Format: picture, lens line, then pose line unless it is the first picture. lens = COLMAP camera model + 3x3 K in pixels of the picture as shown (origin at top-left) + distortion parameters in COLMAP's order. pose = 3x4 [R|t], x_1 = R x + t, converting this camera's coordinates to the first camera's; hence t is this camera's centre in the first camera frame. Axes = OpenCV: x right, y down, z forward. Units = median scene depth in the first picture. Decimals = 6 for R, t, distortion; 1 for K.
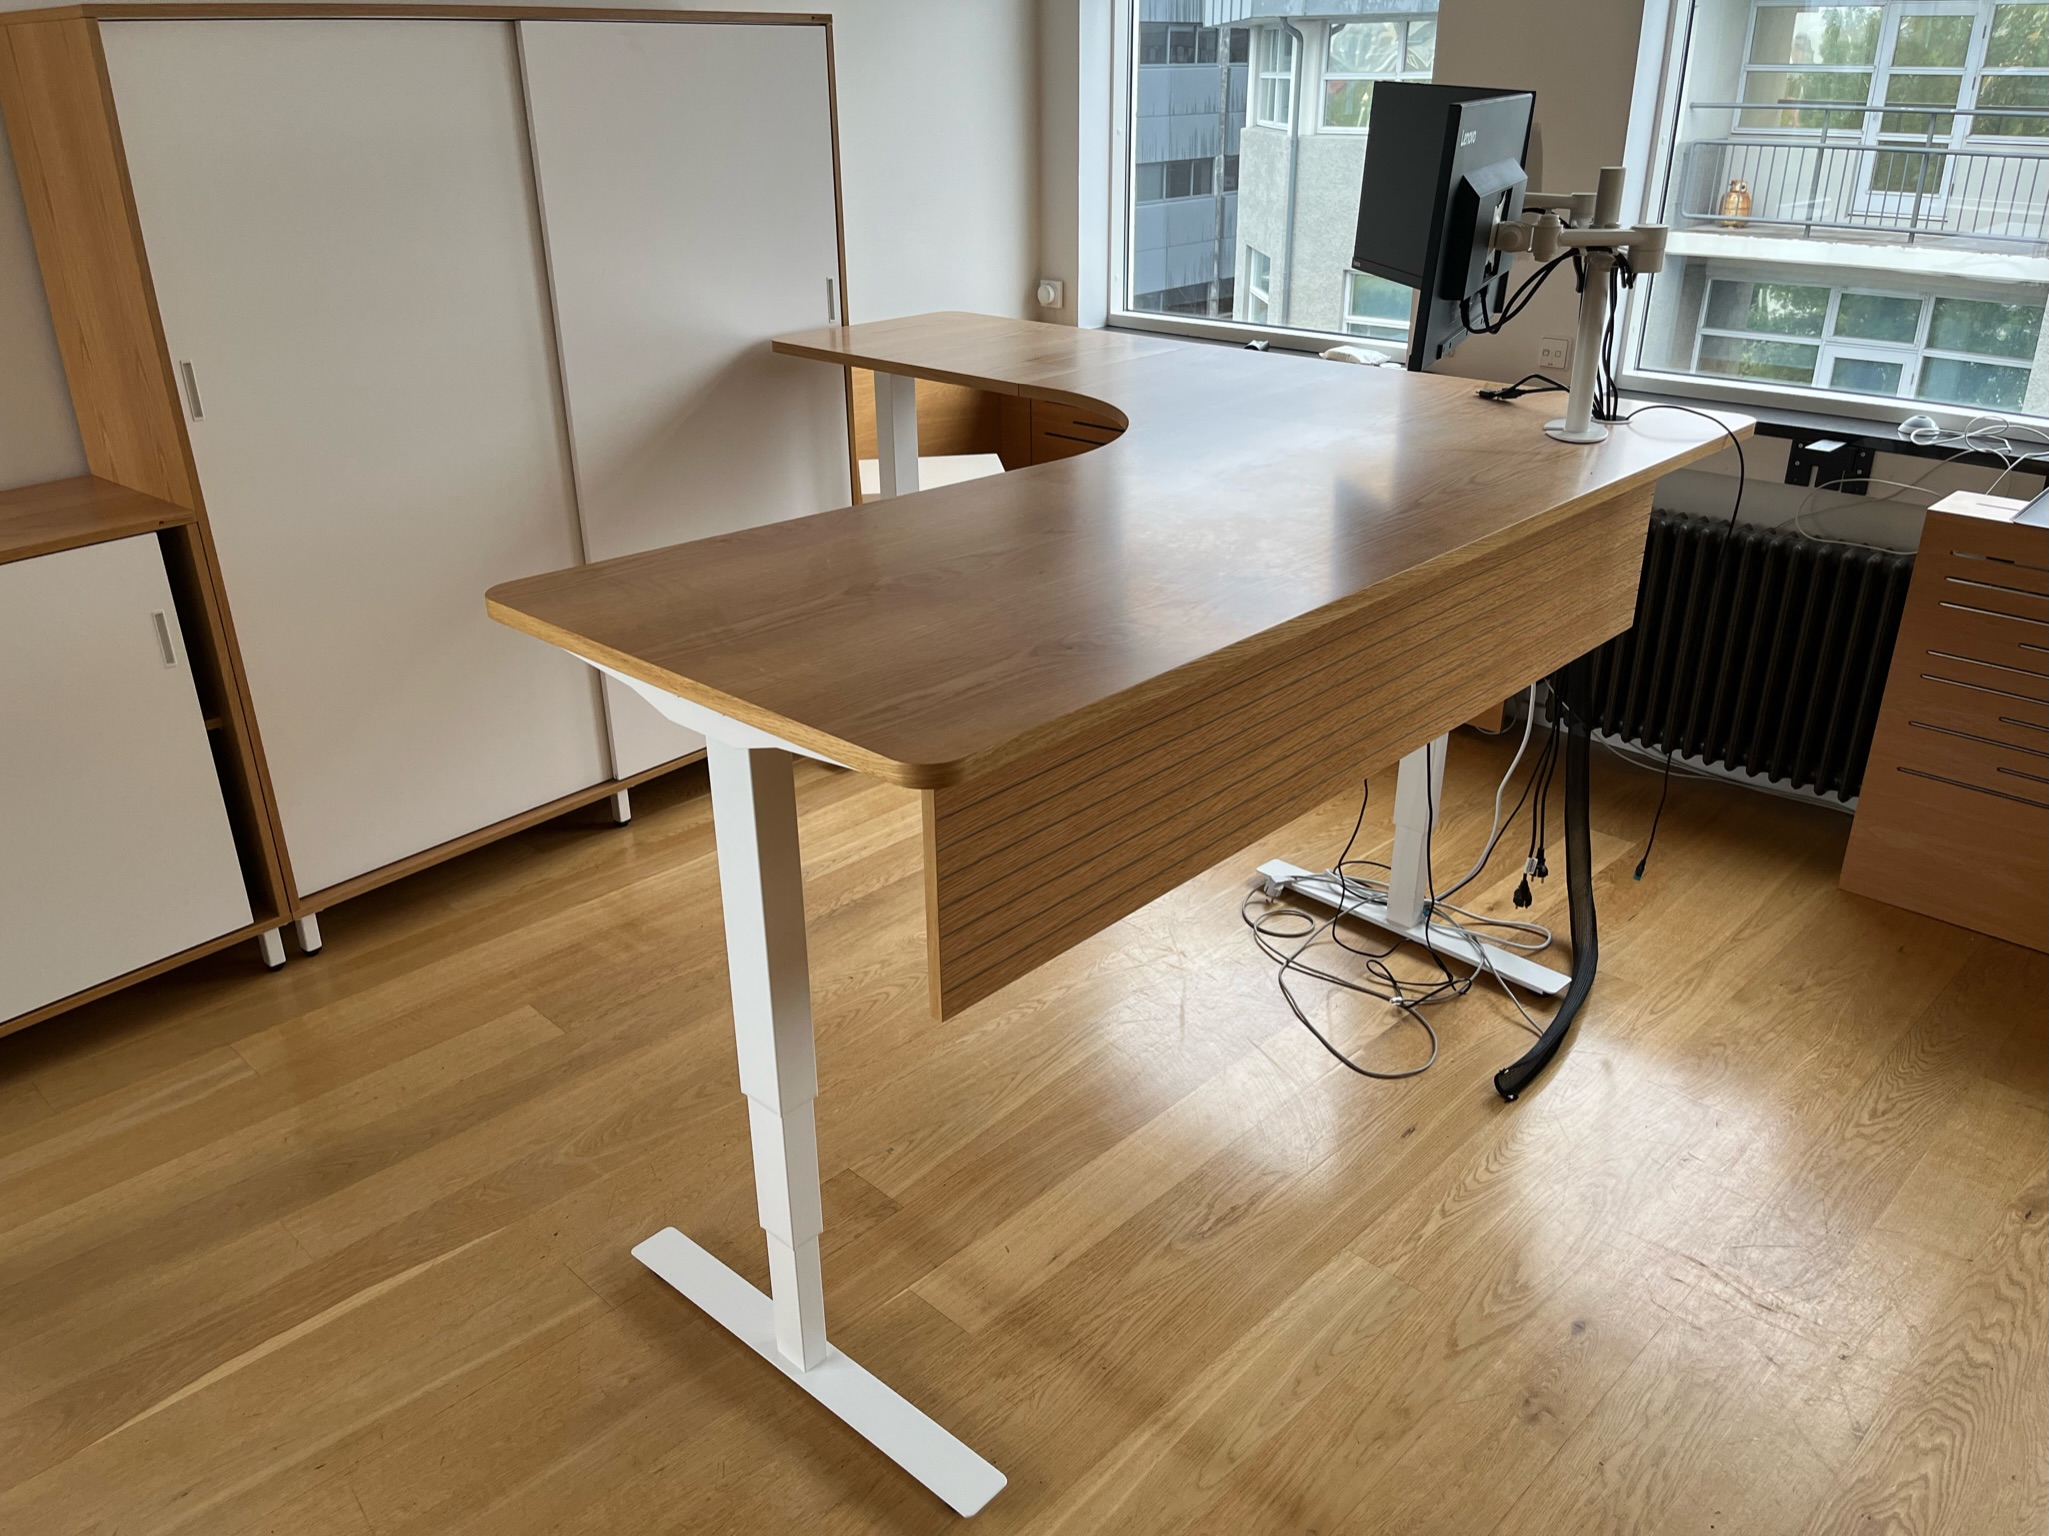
lens RADIAL K [[1563.3, 0, 1027.3], [0, 1563.3, 767.3], [0, 0, 1]] dist [0.052845, -0.077033]
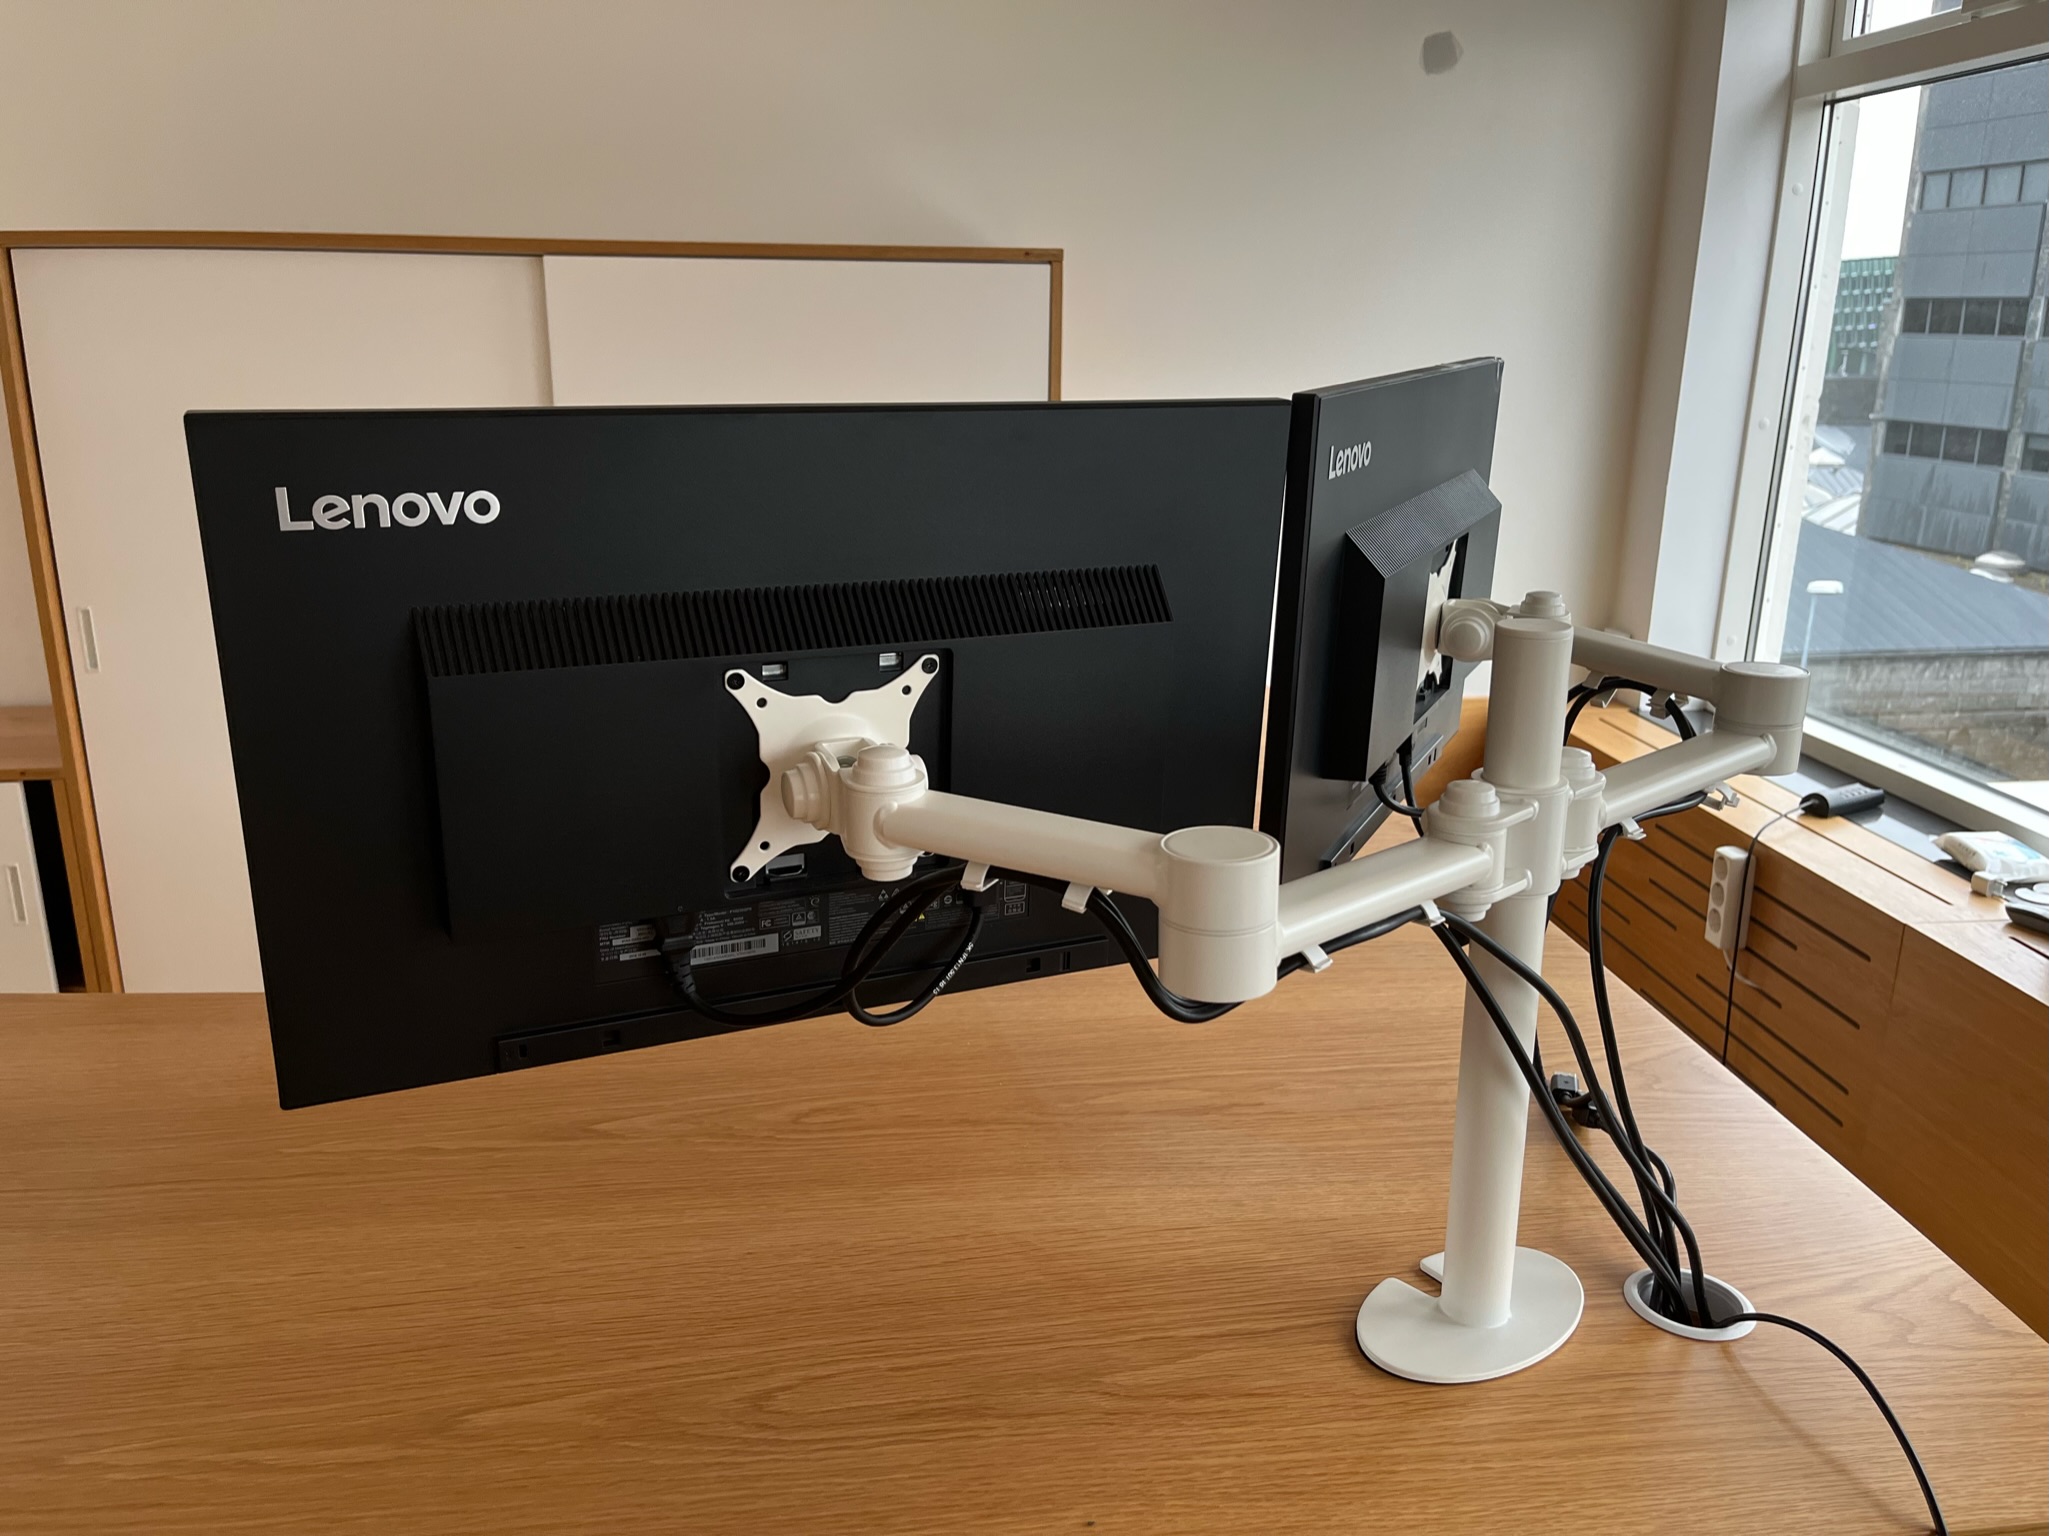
lens RADIAL K [[1559.2, 0, 1011.7], [0, 1559.2, 774.2], [0, 0, 1]] dist [0.073678, -0.111915]
pose [[0.760293, 0.185684, -0.622476, 0.454100], [-0.277677, 0.959210, -0.053024, -0.265160], [0.587240, 0.213161, 0.780841, 0.623309]]
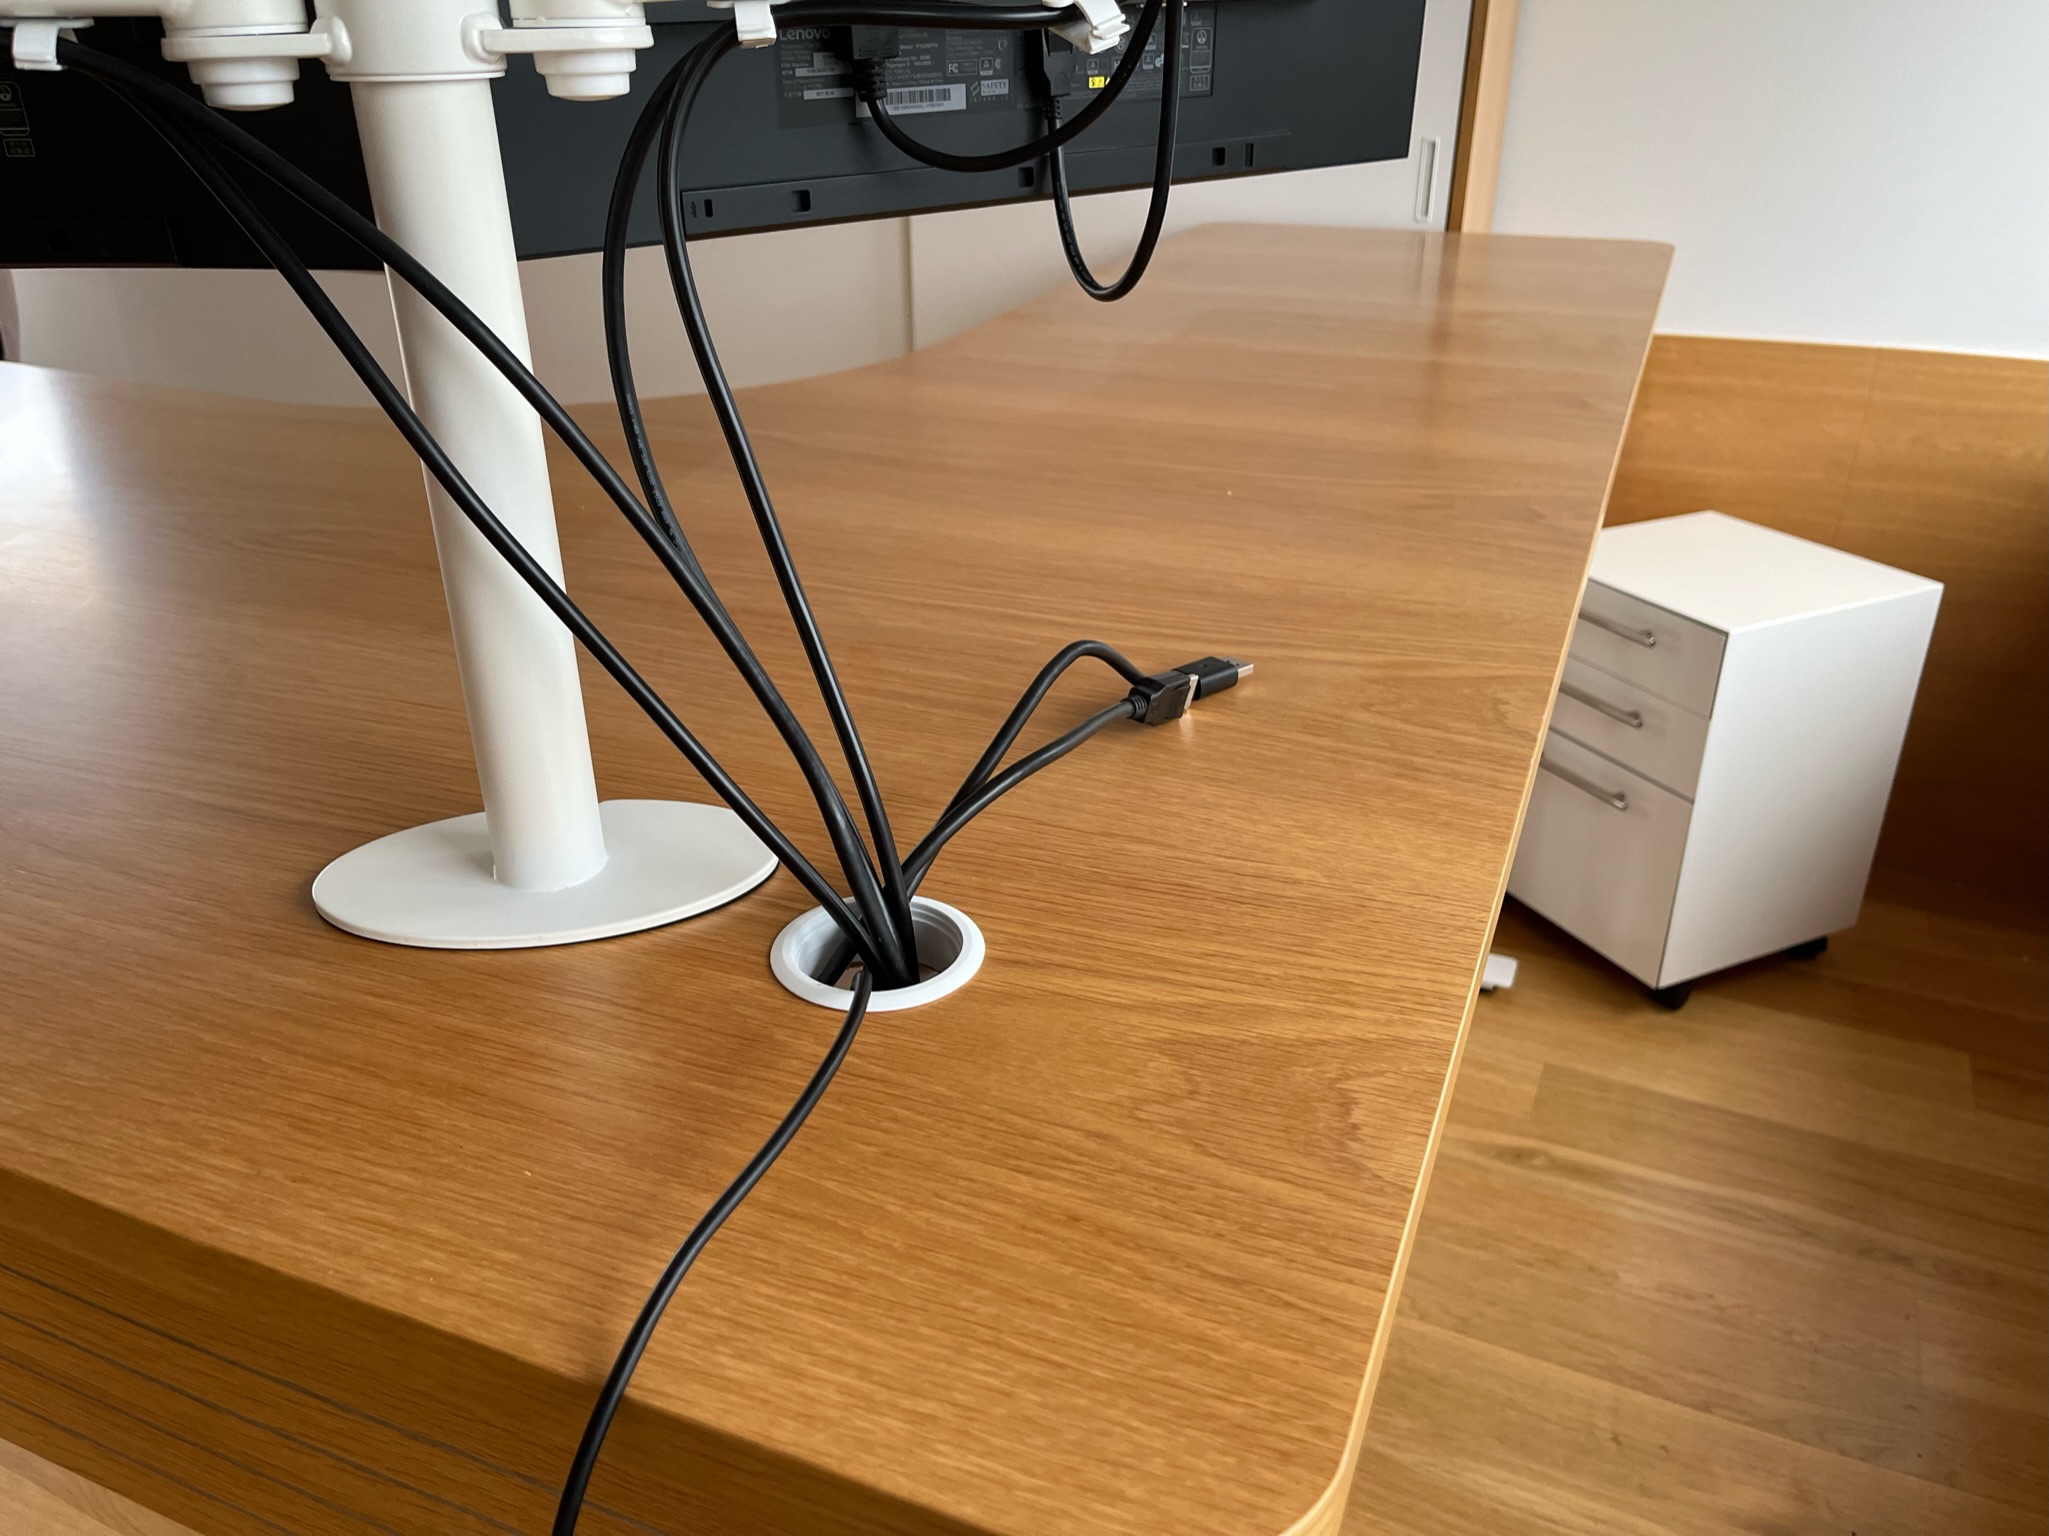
lens RADIAL K [[1568.2, 0, 1024.5], [0, 1568.2, 768.0], [0, 0, 1]] dist [0.109690, -0.187208]
pose [[0.332435, 0.410854, -0.848932, 0.536268], [-0.385899, 0.880583, 0.275056, -0.294278], [0.860563, 0.236164, 0.451285, 0.922724]]
